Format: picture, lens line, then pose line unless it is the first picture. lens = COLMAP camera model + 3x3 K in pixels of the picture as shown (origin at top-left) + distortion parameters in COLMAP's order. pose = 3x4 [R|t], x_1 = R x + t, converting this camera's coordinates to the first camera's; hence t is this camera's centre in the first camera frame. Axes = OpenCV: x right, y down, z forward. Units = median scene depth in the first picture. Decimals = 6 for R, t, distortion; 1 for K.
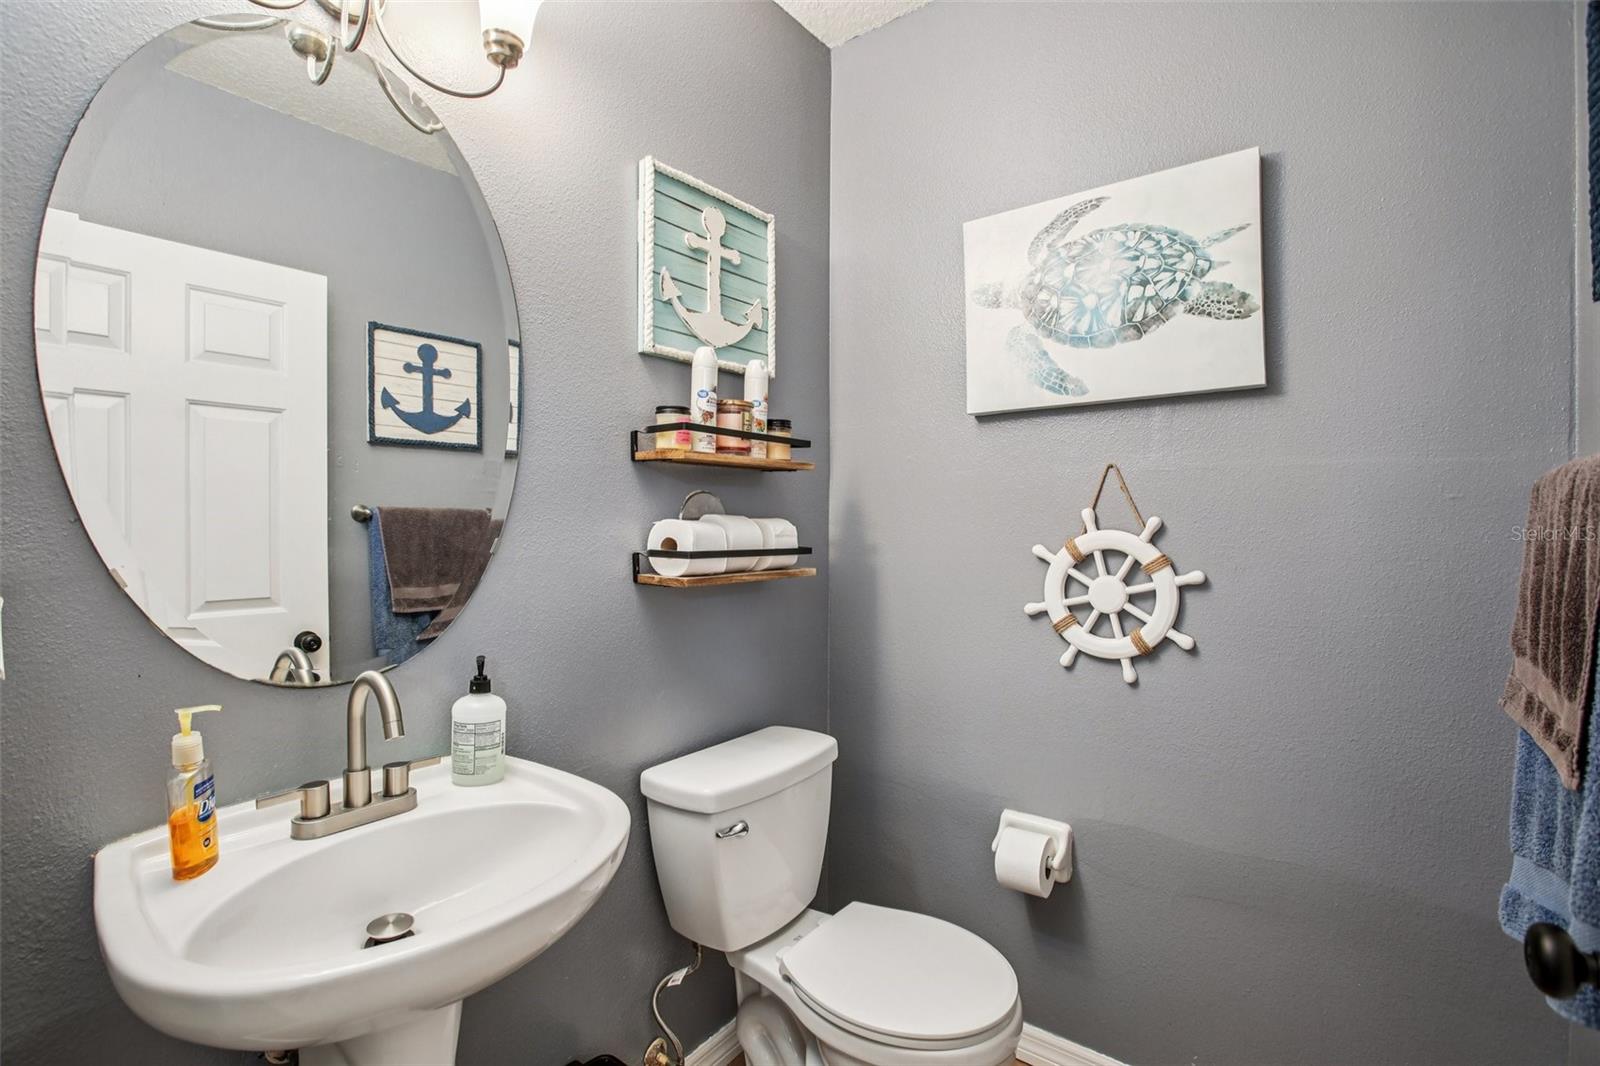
lens RADIAL K [[722.6, 0, 802.0], [0, 722.6, 530.5], [0, 0, 1]] dist [-0.010692, 0.003159]
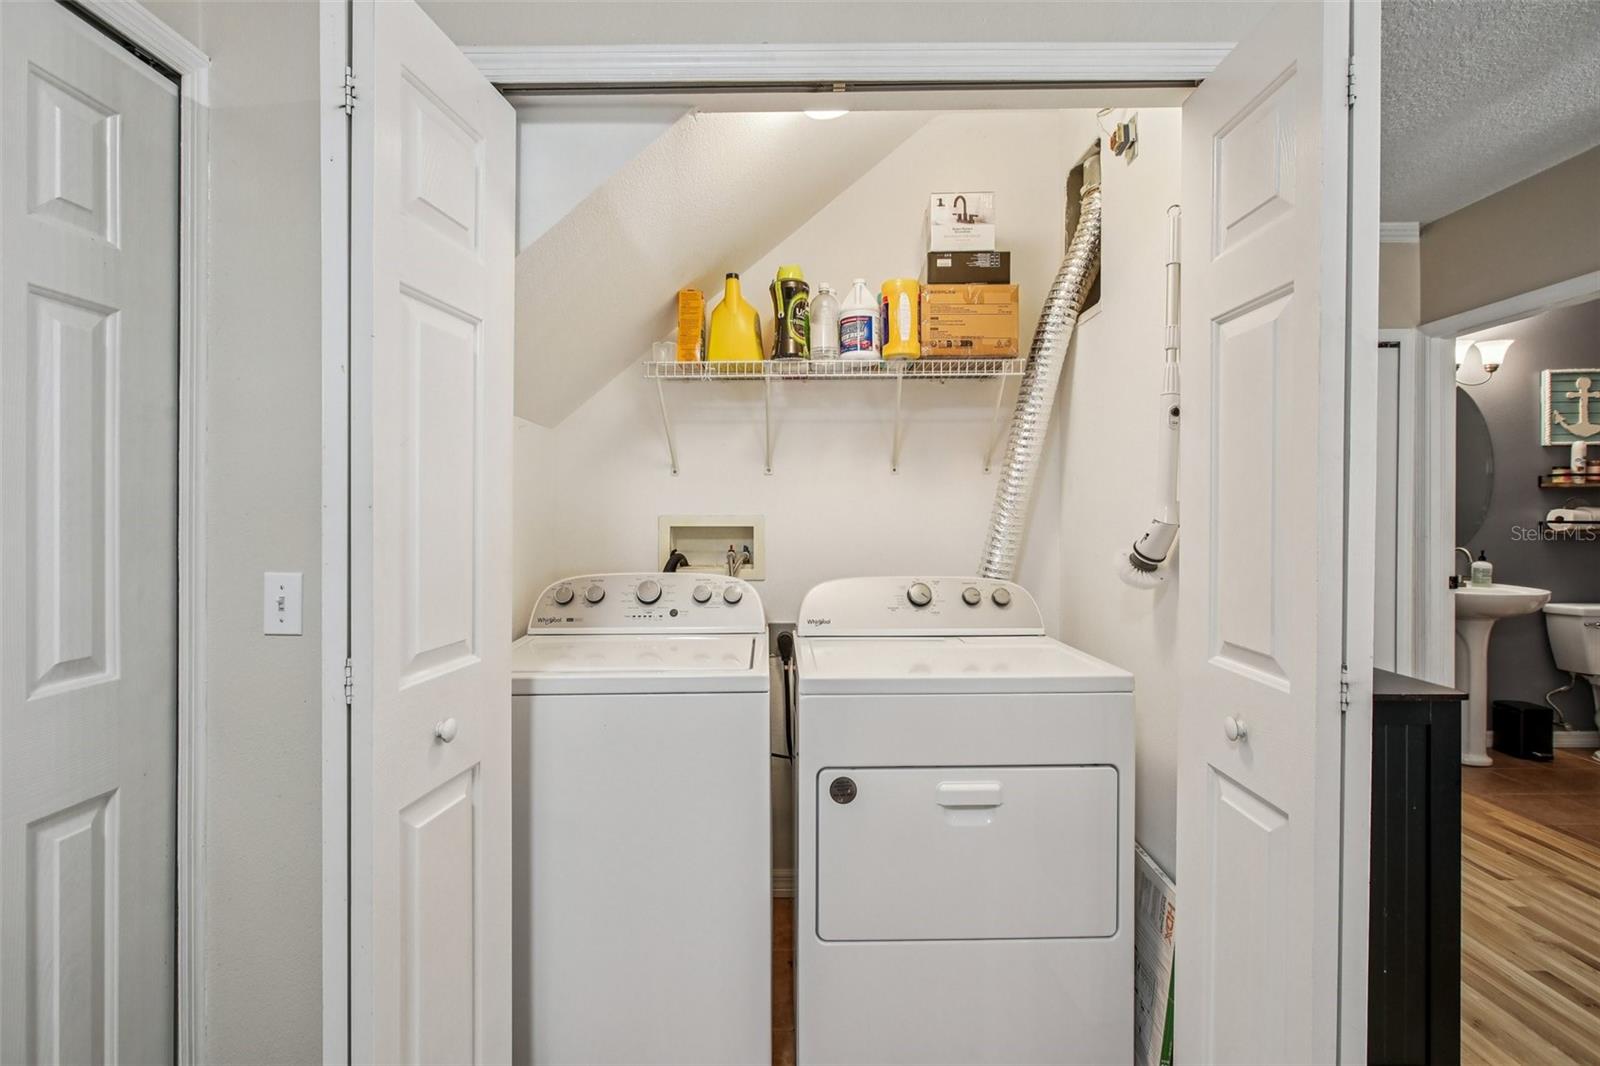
lens RADIAL K [[722.6, 0, 771.6], [0, 722.6, 514.8], [0, 0, 1]] dist [-0.010692, 0.003159]
pose [[0.580744, 0.006521, -0.814060, 0.274631], [-0.004821, 0.999978, 0.004572, 0.007626], [0.814072, 0.001269, 0.580763, -2.830838]]
